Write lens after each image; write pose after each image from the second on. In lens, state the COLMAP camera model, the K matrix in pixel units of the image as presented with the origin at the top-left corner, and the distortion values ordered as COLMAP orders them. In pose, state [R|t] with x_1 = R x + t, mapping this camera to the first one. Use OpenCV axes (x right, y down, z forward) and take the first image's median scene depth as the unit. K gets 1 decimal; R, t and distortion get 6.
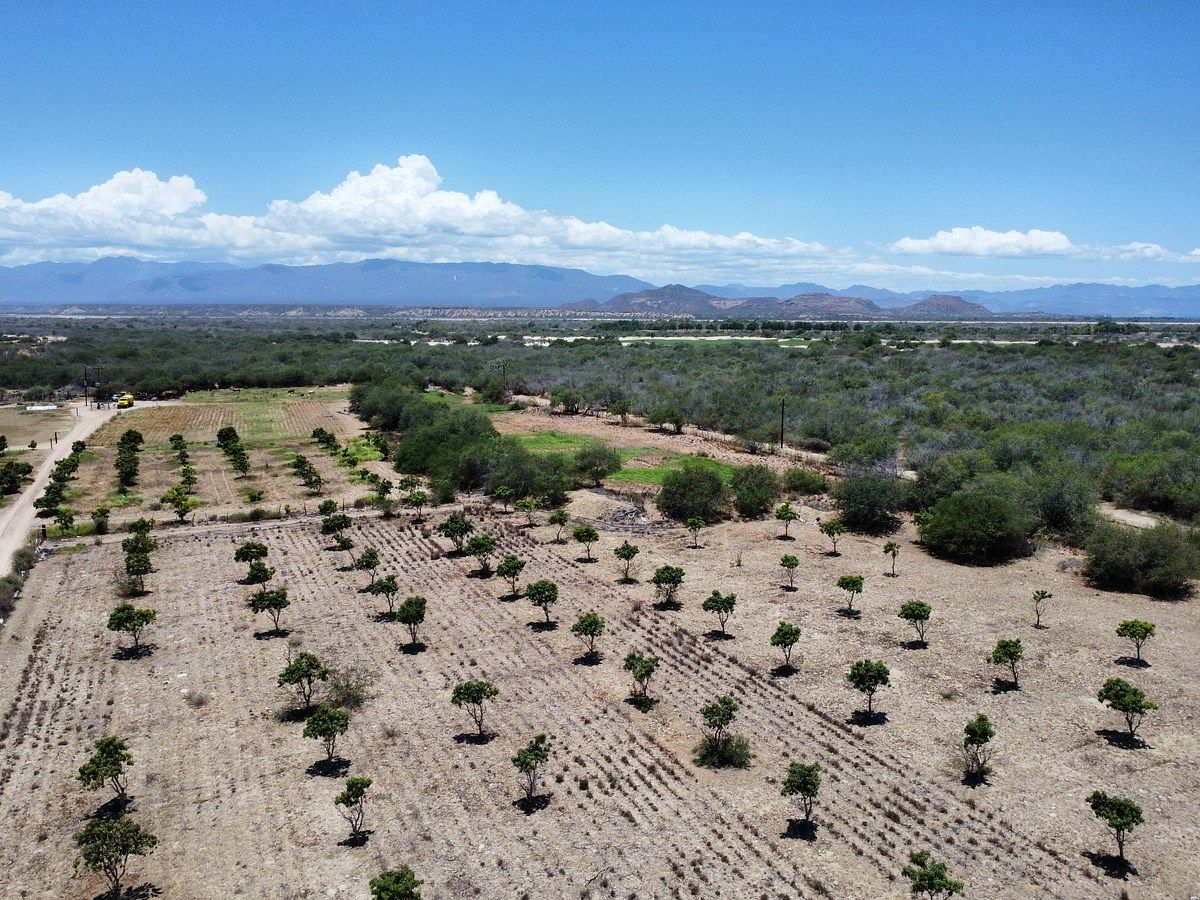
lens RADIAL K [[899.4, 0, 601.3], [0, 899.4, 453.8], [0, 0, 1]] dist [0.003637, -0.002479]
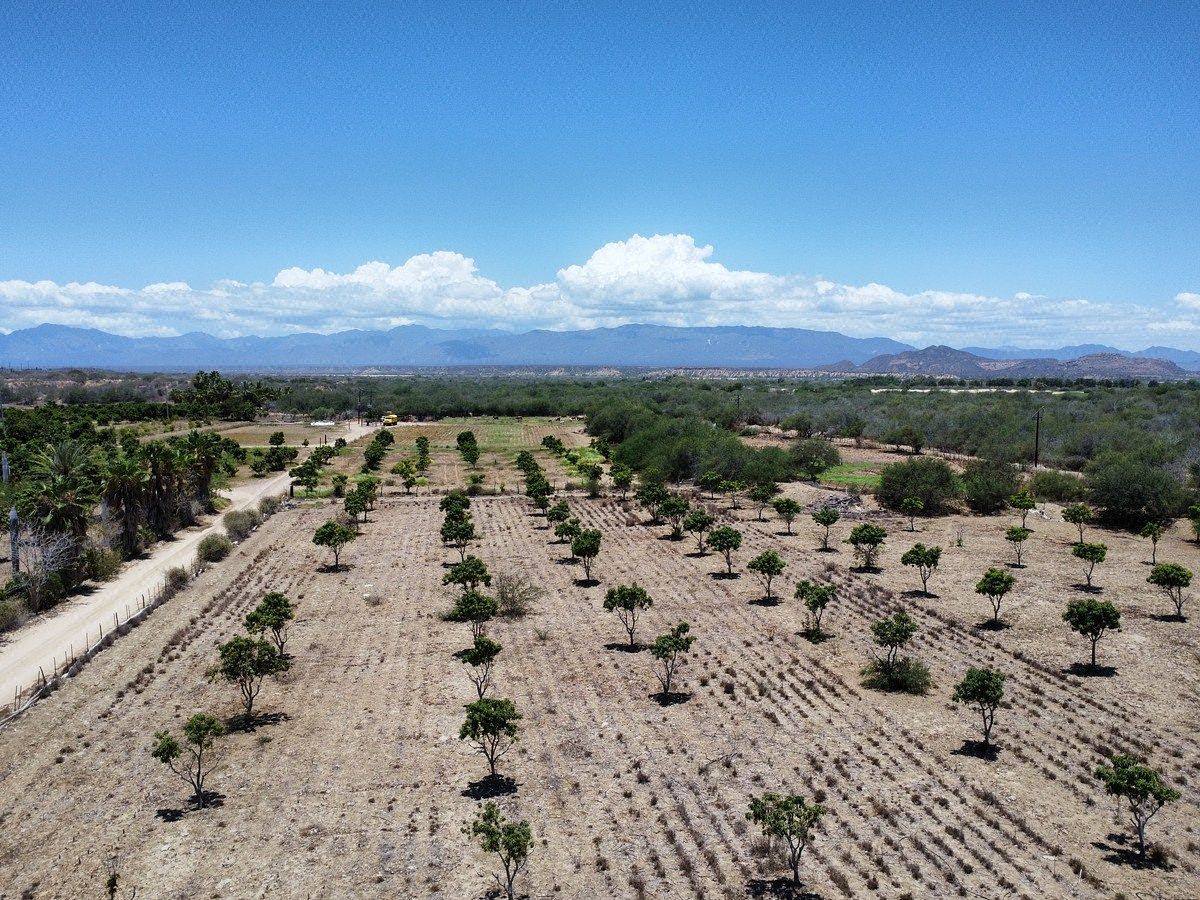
lens RADIAL K [[899.4, 0, 601.3], [0, 899.4, 453.8], [0, 0, 1]] dist [0.003637, -0.002479]
pose [[0.961927, 0.027030, -0.271967, 0.061008], [-0.045795, 0.996969, -0.062890, 0.123601], [0.269443, 0.072950, 0.960249, 0.051190]]
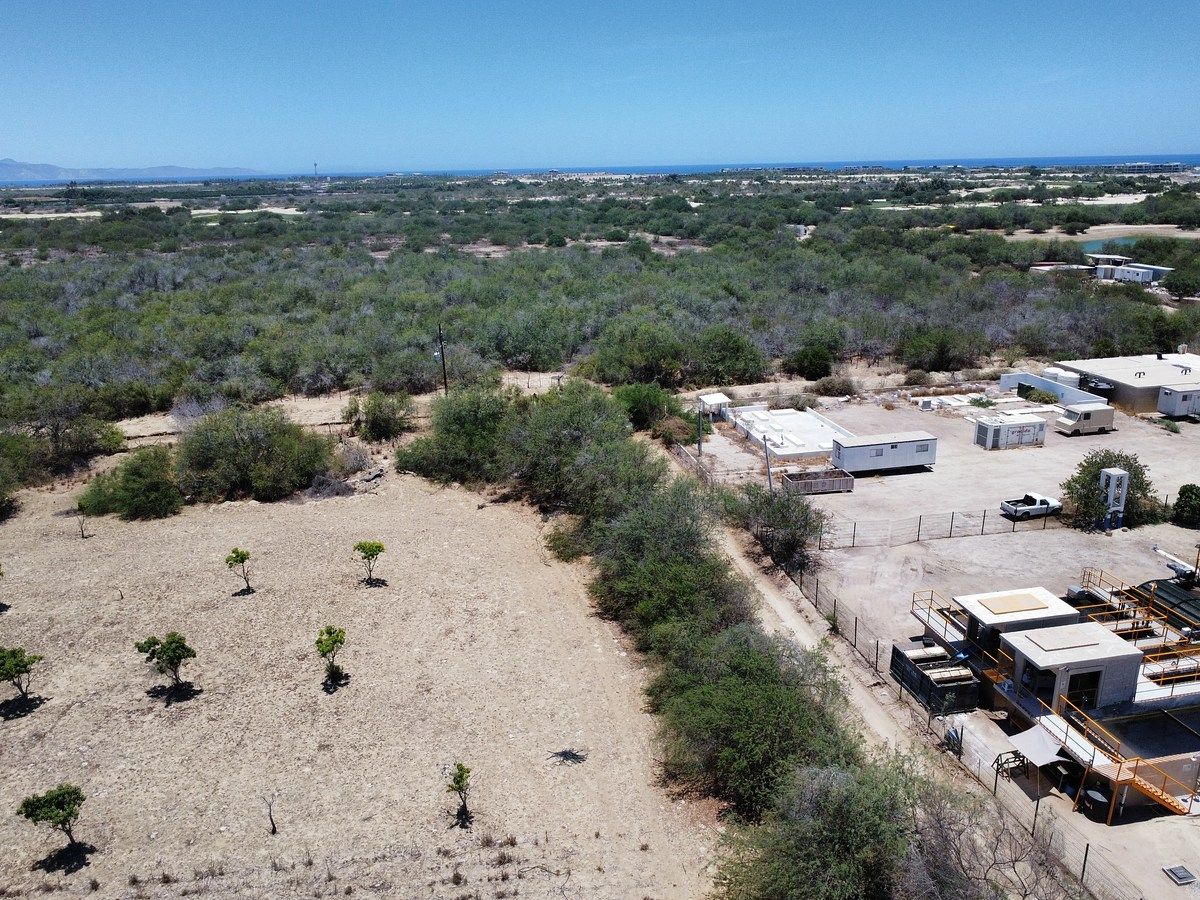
lens RADIAL K [[899.4, 0, 601.3], [0, 899.4, 453.8], [0, 0, 1]] dist [0.003637, -0.002479]
pose [[0.336622, -0.293393, 0.894766, 0.032468], [0.165779, 0.953844, 0.250397, -0.035720], [-0.926932, 0.064044, 0.369724, 0.079396]]
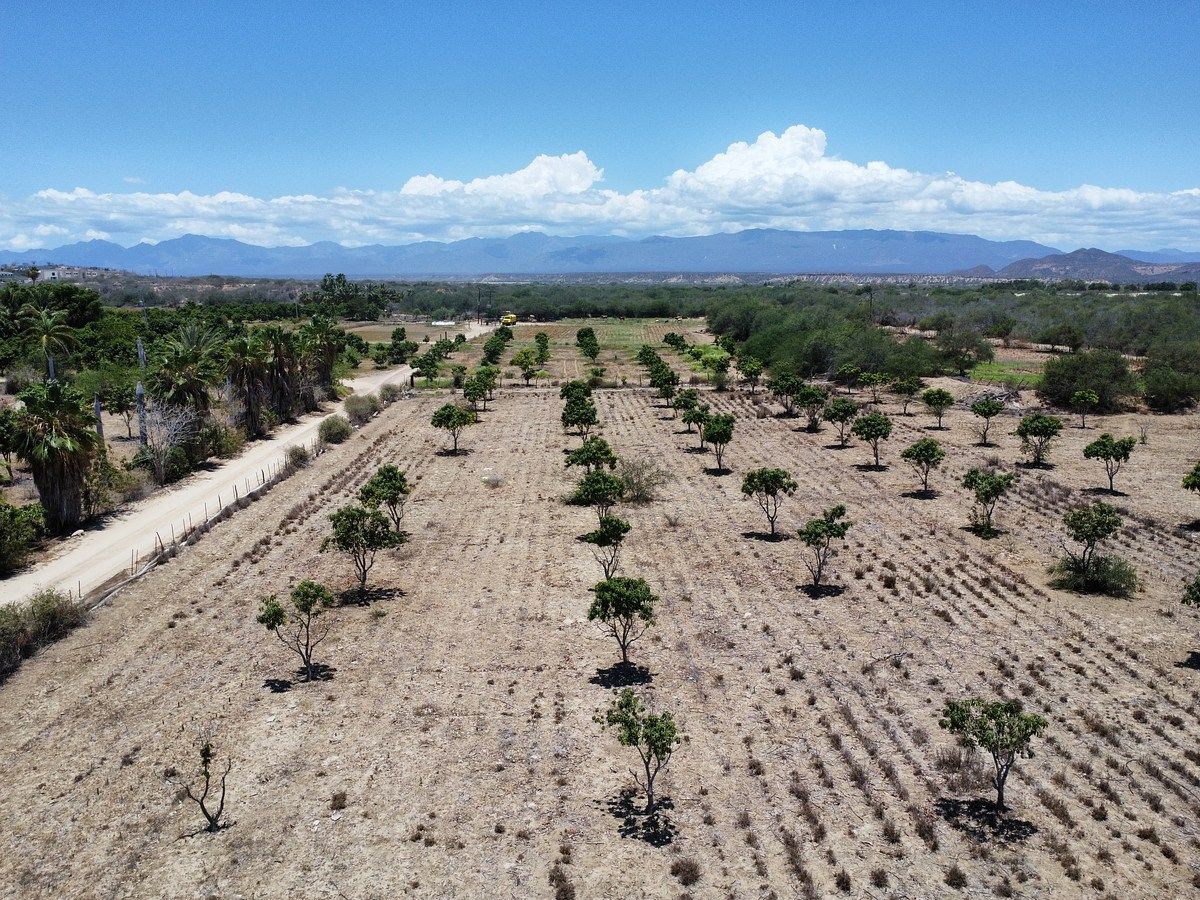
lens RADIAL K [[899.4, 0, 601.3], [0, 899.4, 453.8], [0, 0, 1]] dist [0.003637, -0.002479]
pose [[0.918665, 0.074037, -0.388037, 0.029210], [-0.061563, 0.997111, 0.044500, 0.148870], [0.390211, -0.016992, 0.920569, 0.111199]]
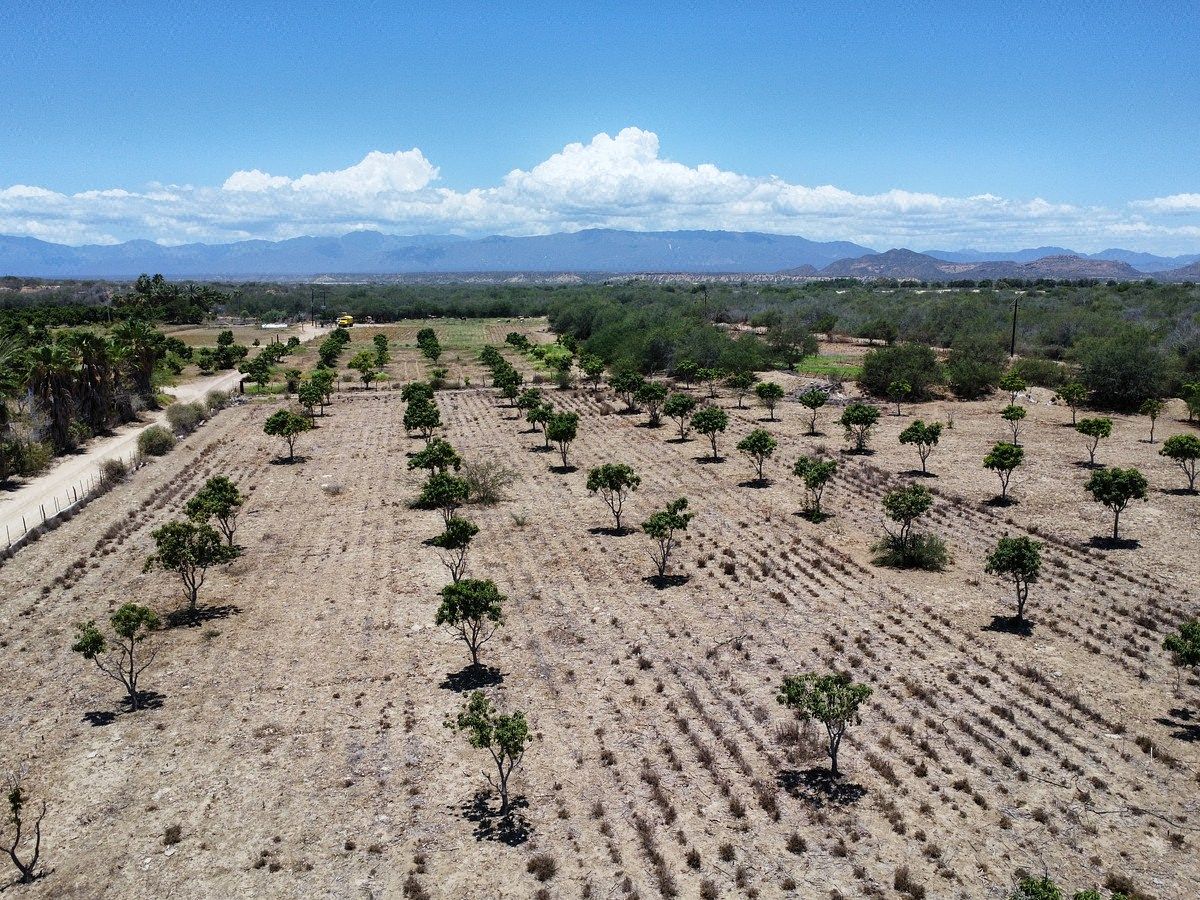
lens RADIAL K [[899.4, 0, 601.3], [0, 899.4, 453.8], [0, 0, 1]] dist [0.003637, -0.002479]
pose [[0.972955, 0.039417, -0.227608, 0.031294], [-0.031784, 0.998806, 0.037105, 0.148870], [0.228799, -0.028867, 0.973046, 0.110765]]
